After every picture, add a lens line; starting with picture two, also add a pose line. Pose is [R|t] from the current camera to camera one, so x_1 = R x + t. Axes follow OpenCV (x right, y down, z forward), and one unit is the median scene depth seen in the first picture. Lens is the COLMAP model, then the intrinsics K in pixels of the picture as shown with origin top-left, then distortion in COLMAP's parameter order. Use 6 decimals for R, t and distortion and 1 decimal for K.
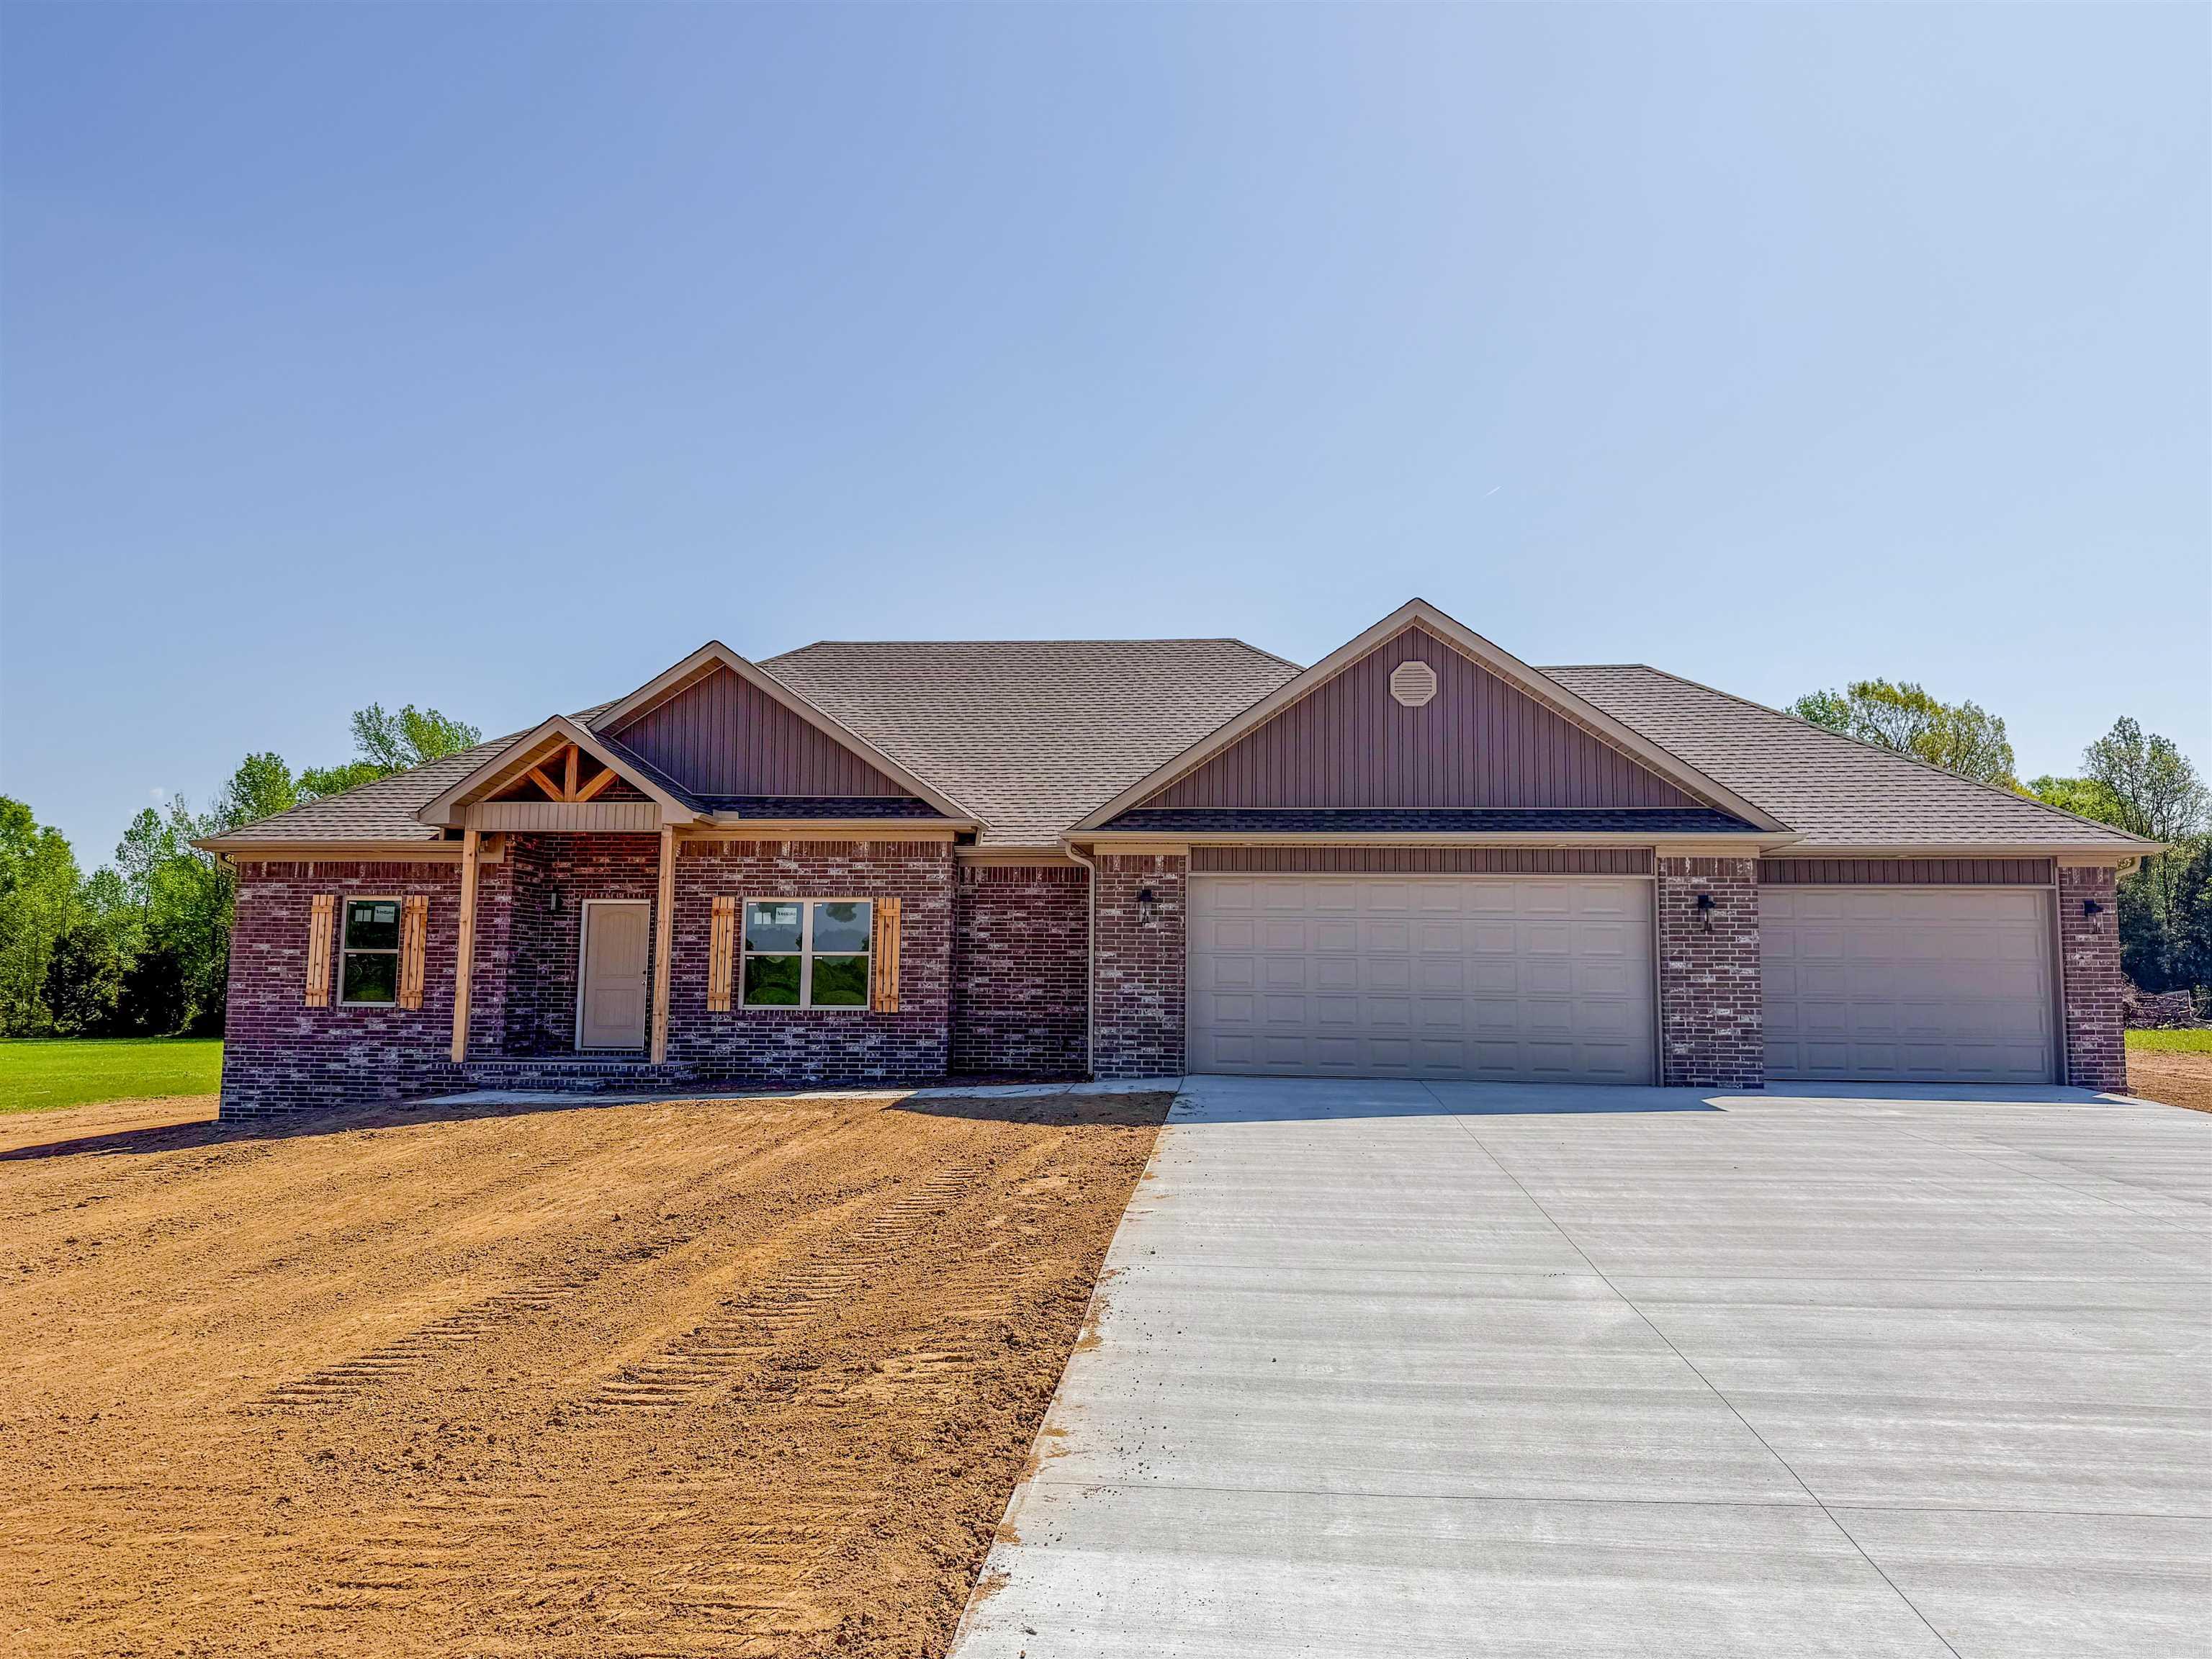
lens RADIAL K [[1540.4, 0, 1106.7], [0, 1540.4, 835.2], [0, 0, 1]] dist [0.194387, -0.355163]
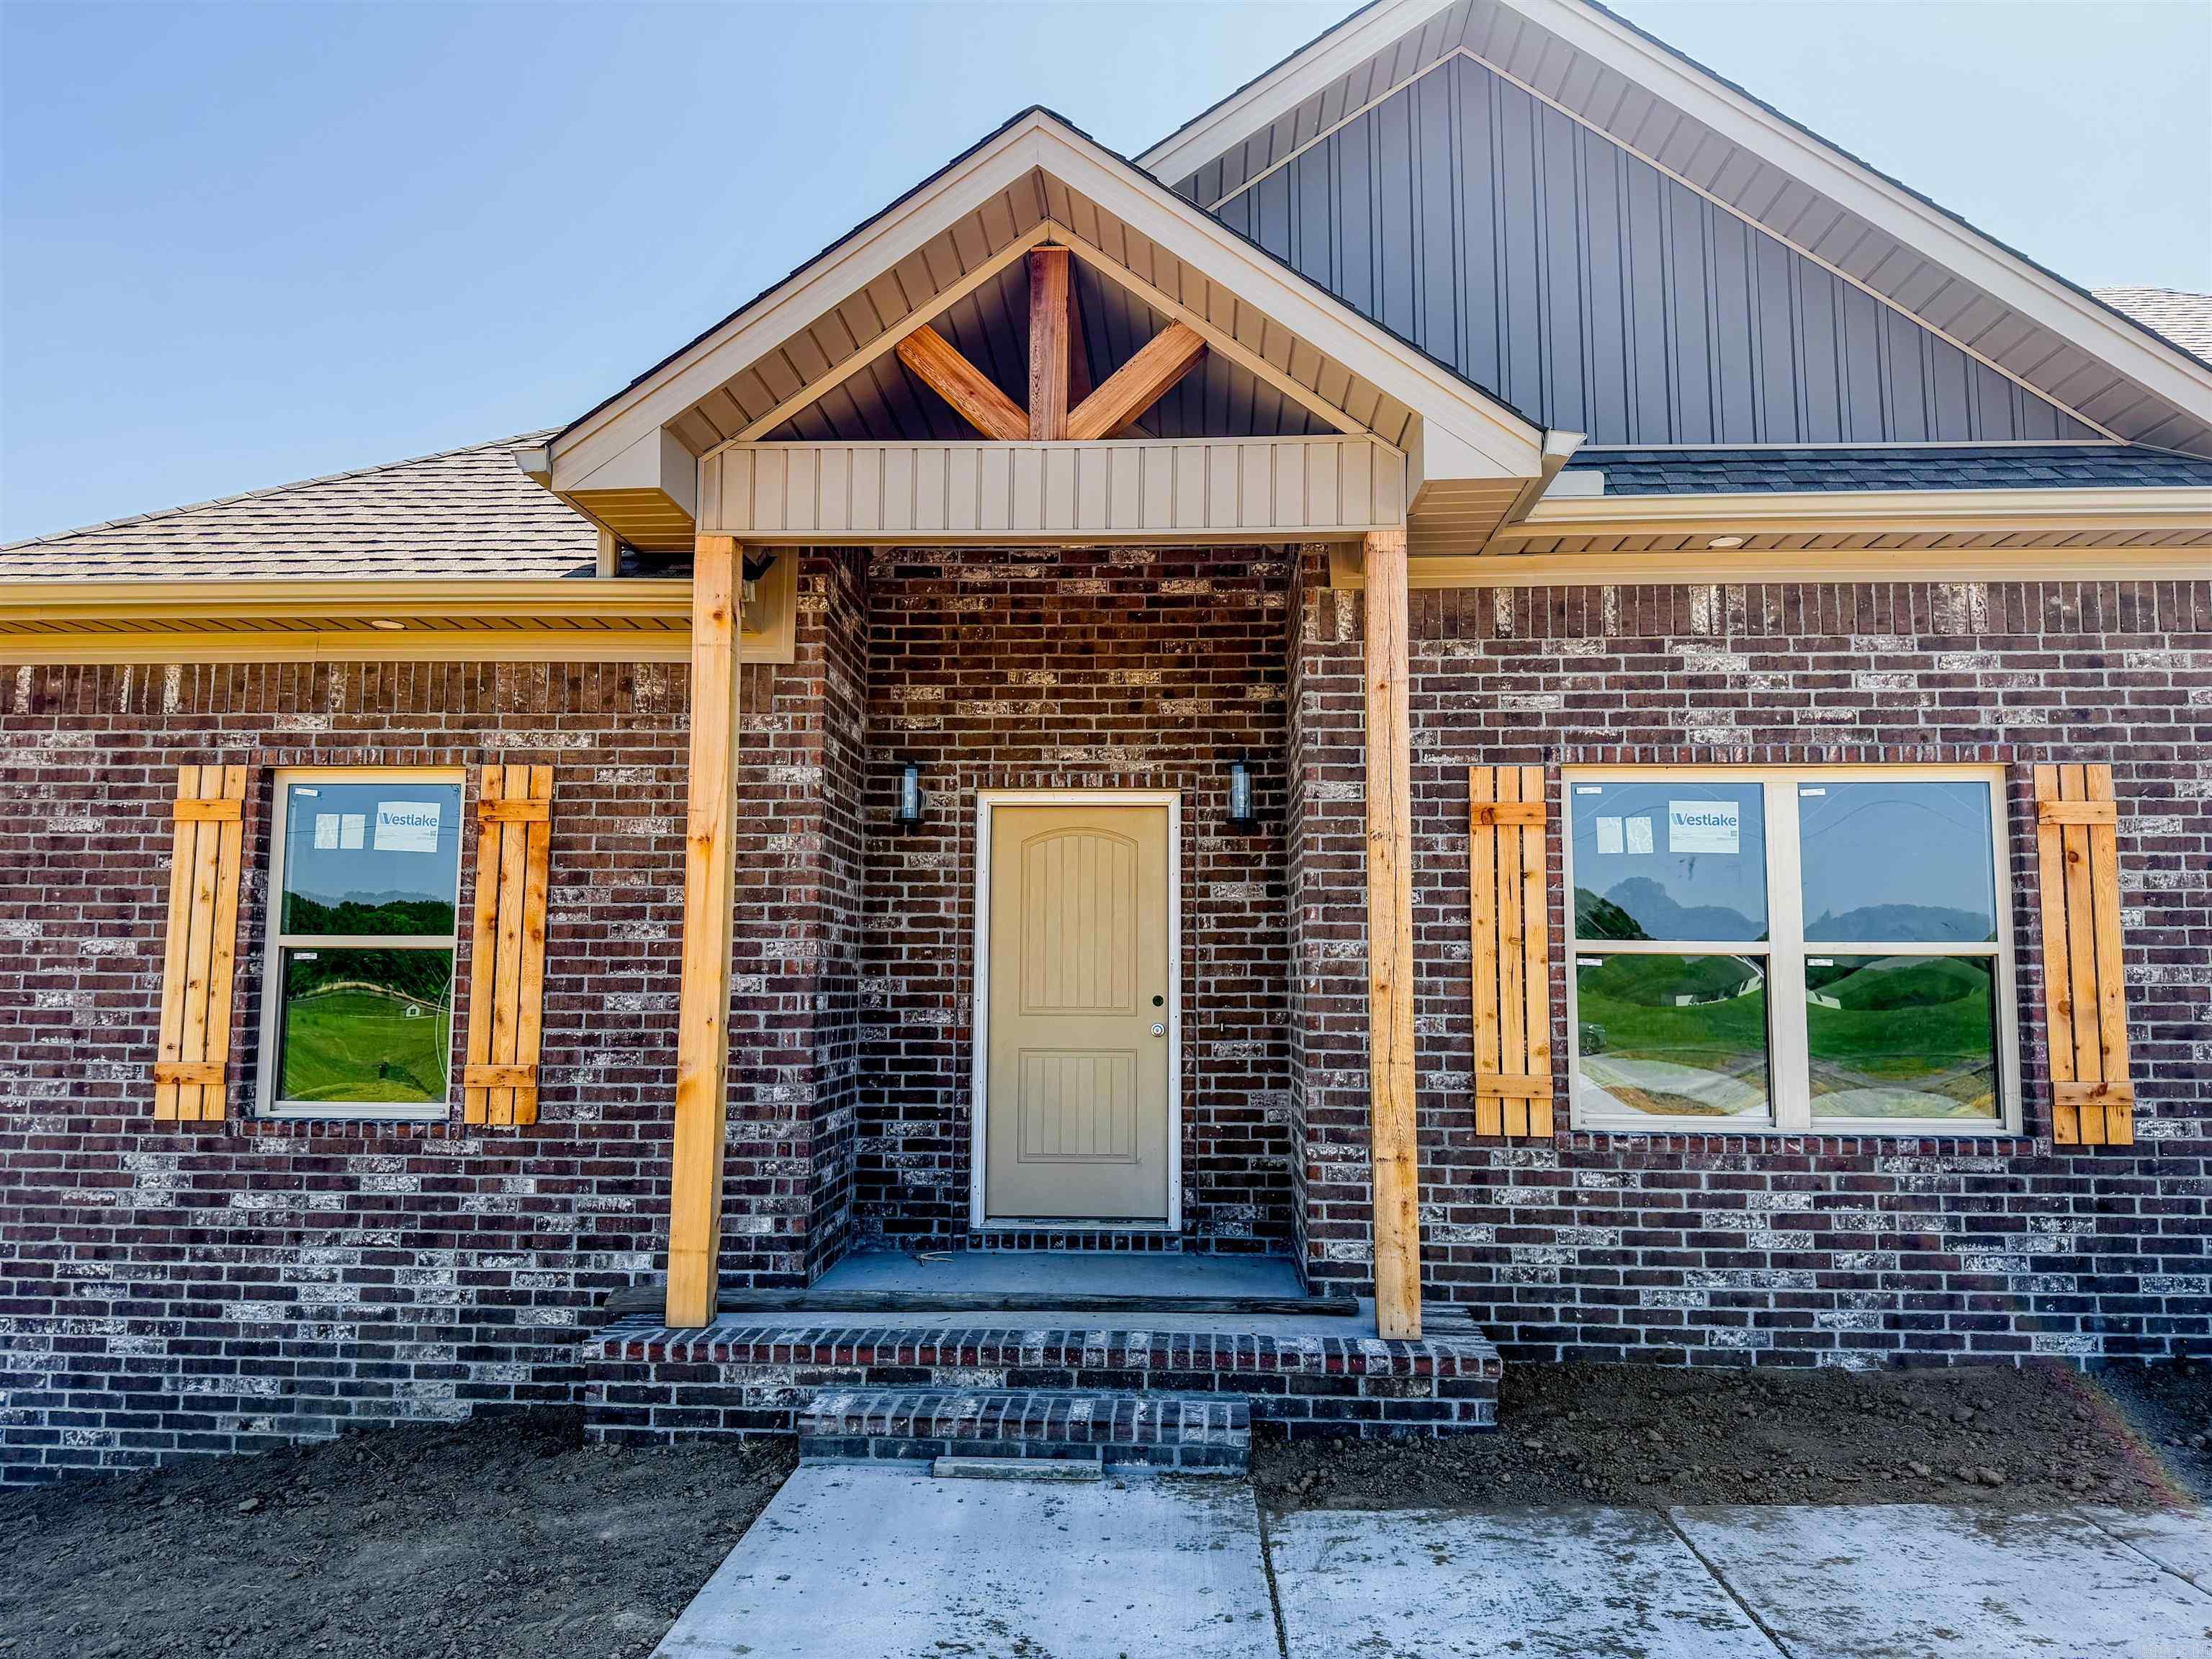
lens RADIAL K [[1549.2, 0, 1122.7], [0, 1549.2, 837.2], [0, 0, 1]] dist [0.057660, -0.072115]
pose [[0.998506, -0.001605, 0.054613, -0.338555], [0.001437, 0.999994, 0.003126, 0.052707], [-0.054617, -0.003043, 0.998503, 0.693326]]
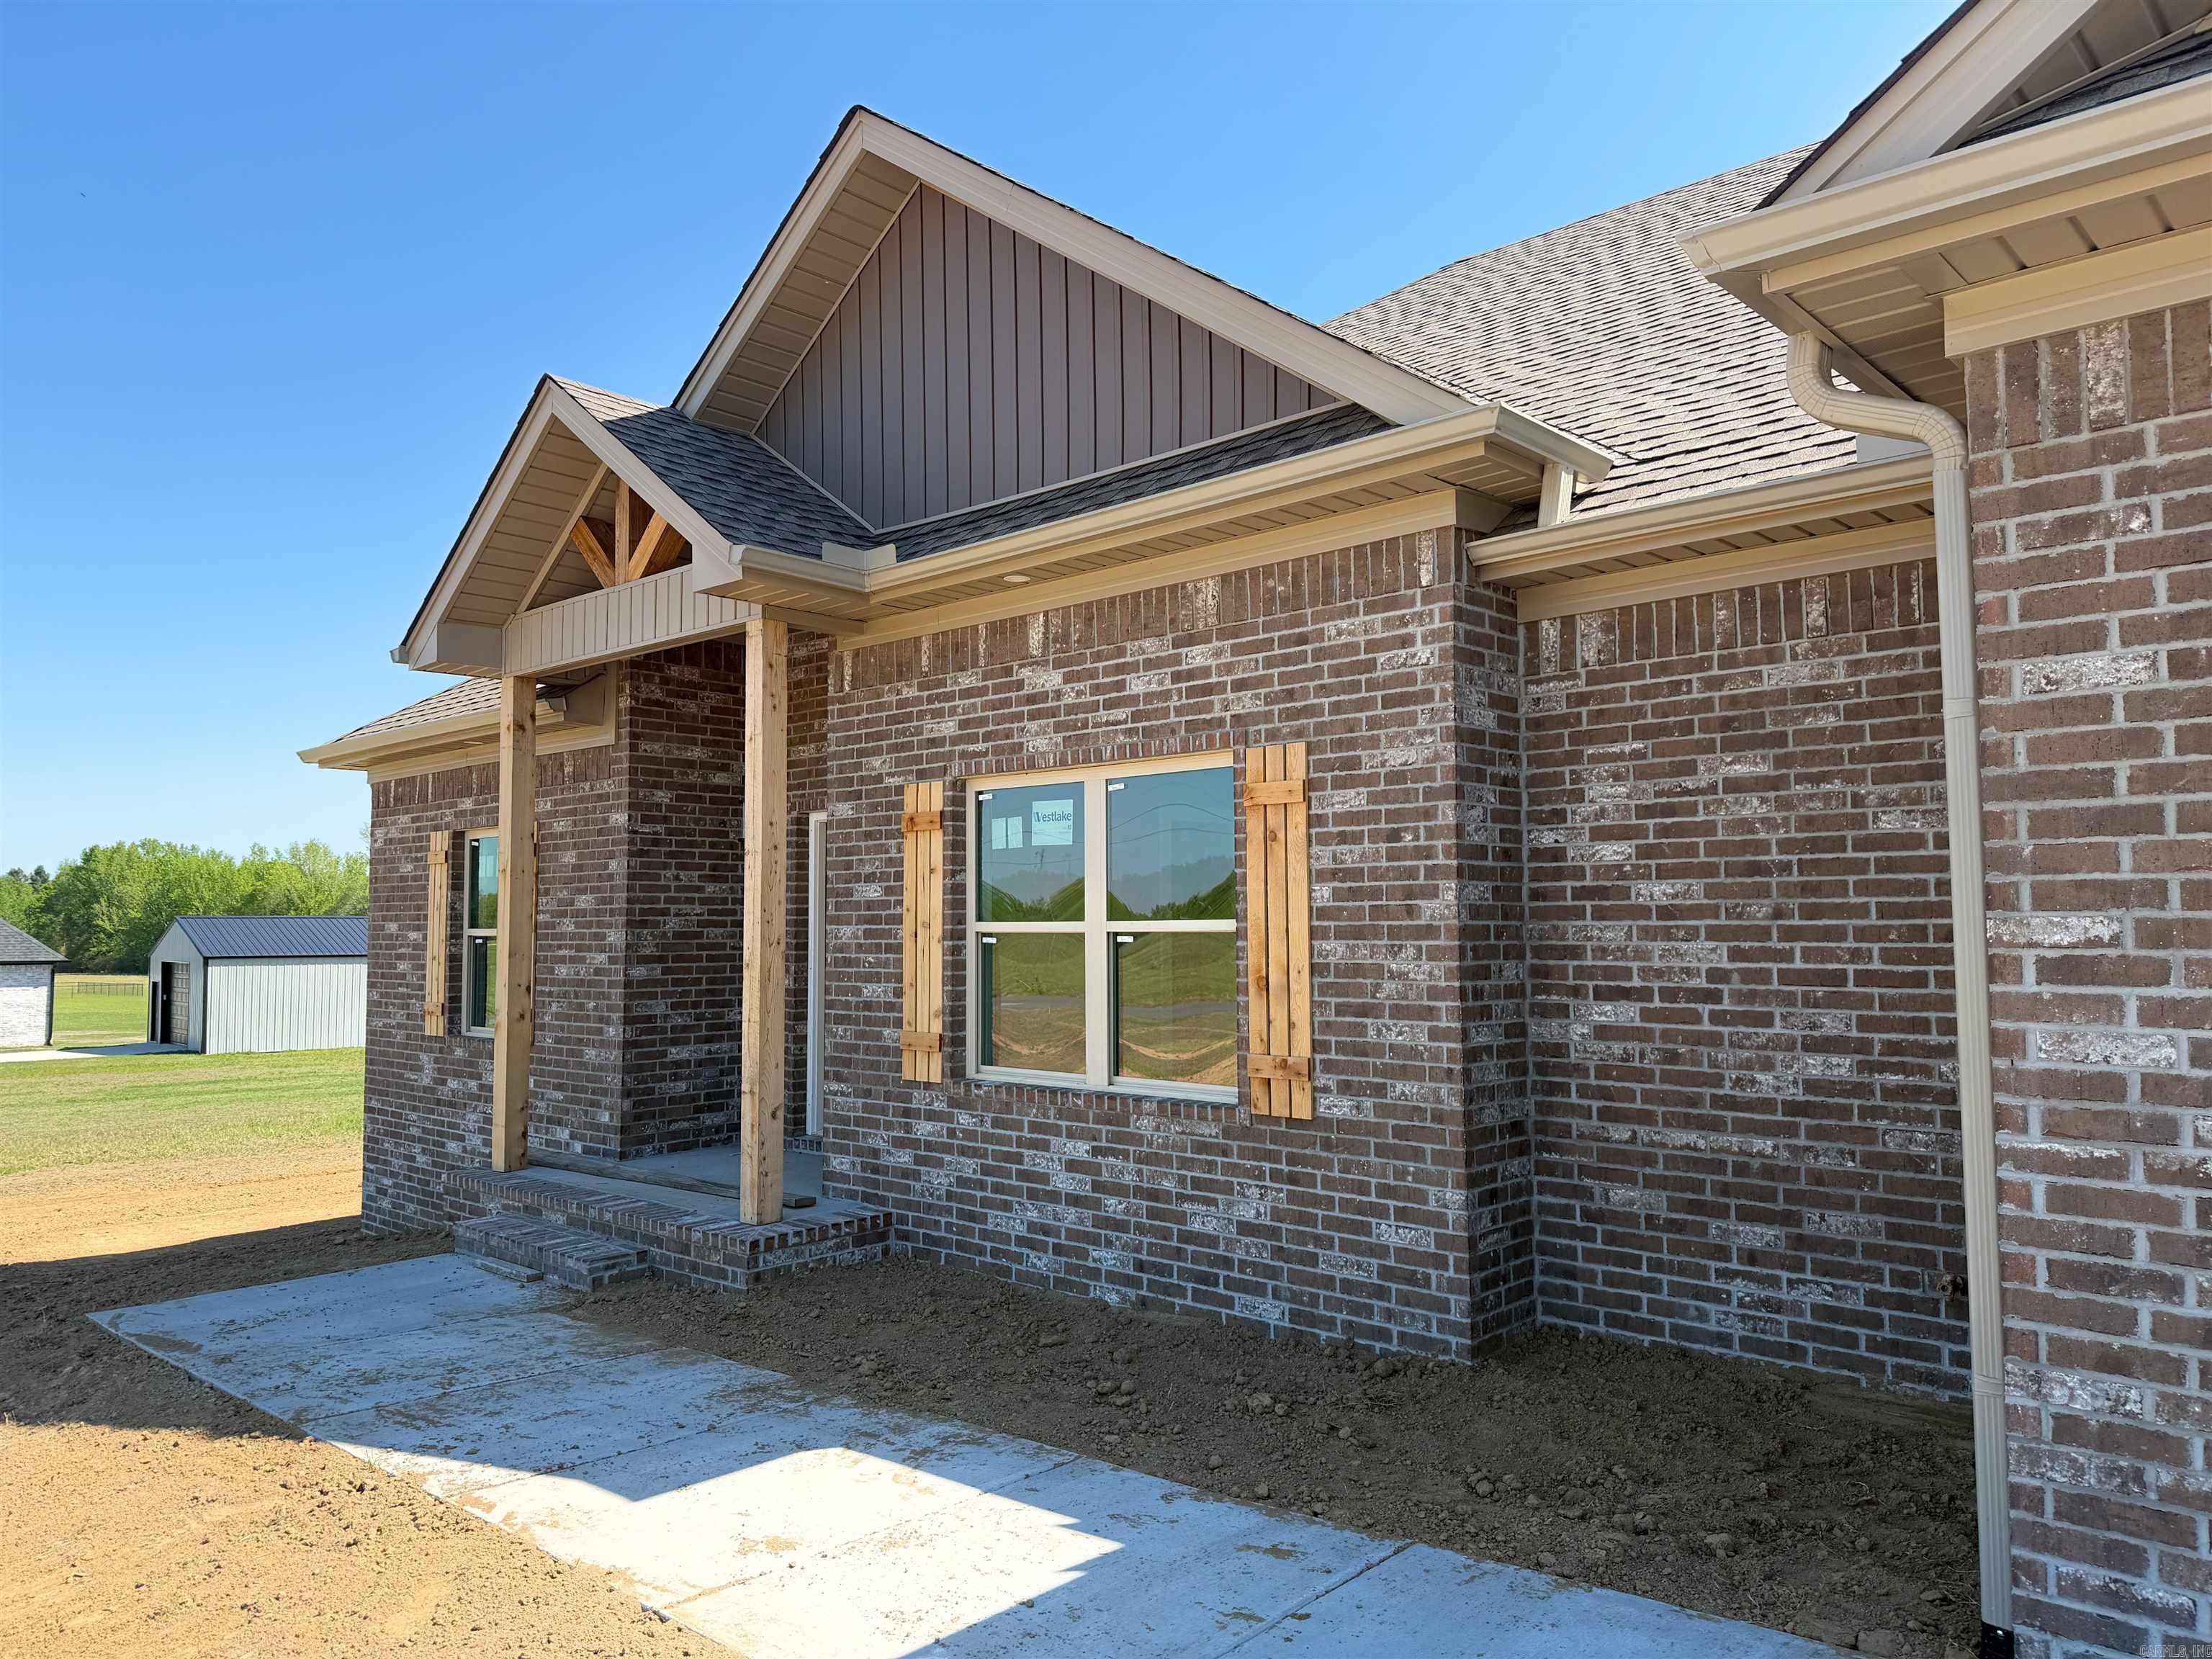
lens RADIAL K [[1540.4, 0, 1106.7], [0, 1540.4, 835.2], [0, 0, 1]] dist [0.194387, -0.355163]
pose [[0.793813, -0.053282, -0.605824, 0.019249], [0.075712, 0.997063, 0.011514, 0.051558], [0.603431, -0.055008, 0.795516, 0.722132]]
